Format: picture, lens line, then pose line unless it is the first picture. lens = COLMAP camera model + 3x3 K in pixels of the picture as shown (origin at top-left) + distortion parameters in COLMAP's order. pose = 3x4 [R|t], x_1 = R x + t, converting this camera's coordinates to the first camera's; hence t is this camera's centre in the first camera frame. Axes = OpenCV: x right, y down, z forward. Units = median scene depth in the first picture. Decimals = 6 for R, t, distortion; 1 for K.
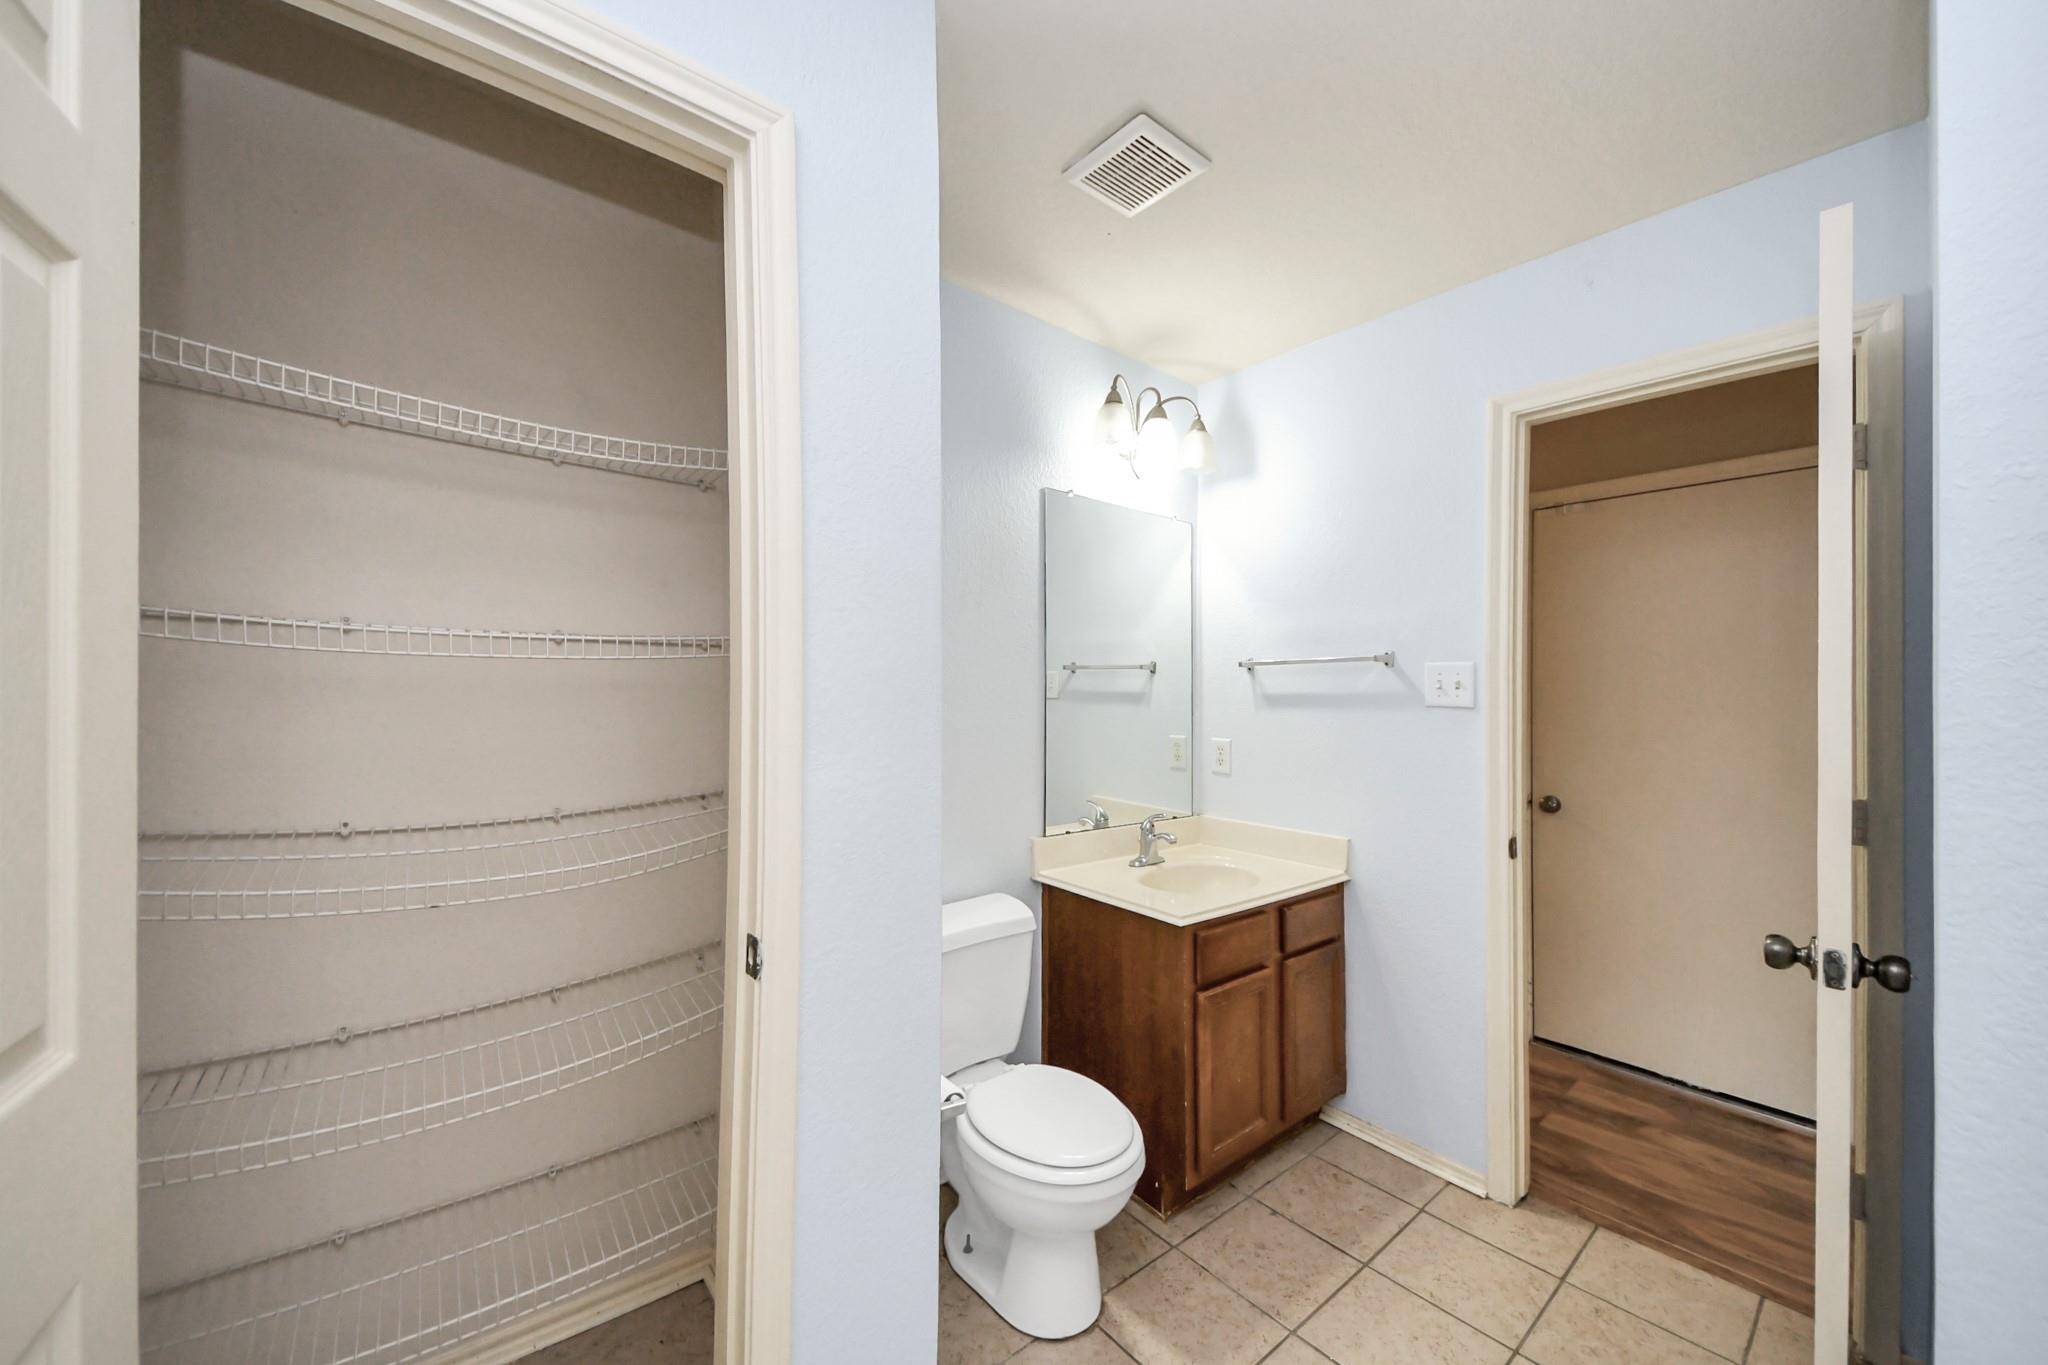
lens RADIAL K [[763.3, 0, 976.4], [0, 763.3, 671.1], [0, 0, 1]] dist [0.024329, -0.021426]
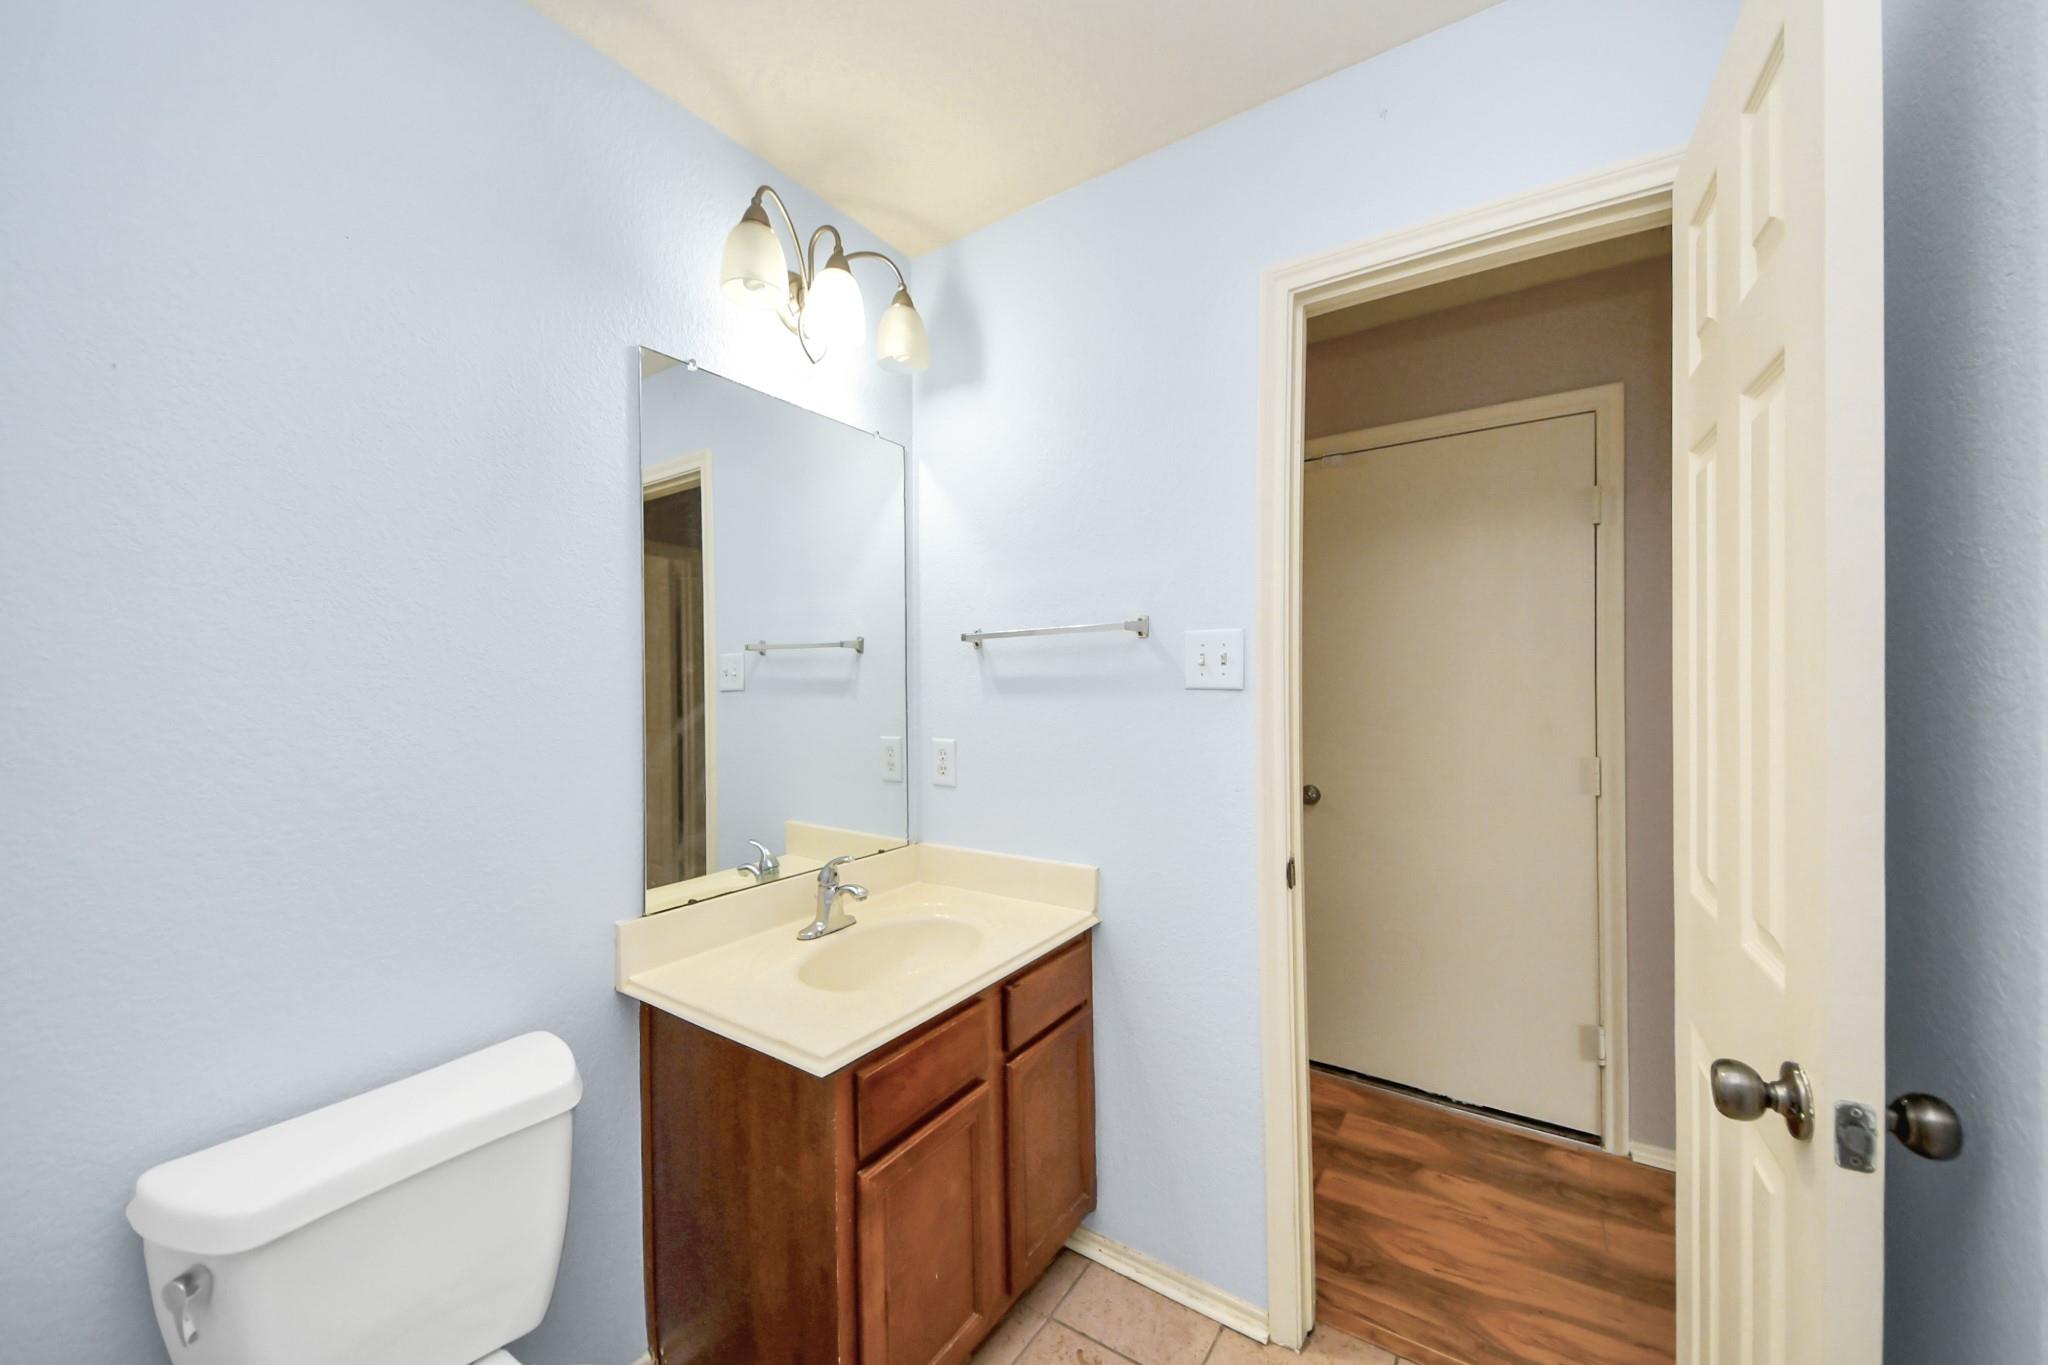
lens RADIAL K [[758.5, 0, 1011.5], [0, 758.5, 686.1], [0, 0, 1]] dist [0.067515, -0.035856]
pose [[0.952898, -0.022107, 0.302483, 0.183625], [0.013266, 0.999424, 0.031250, 0.017346], [-0.303000, -0.025765, 0.952642, 0.319702]]
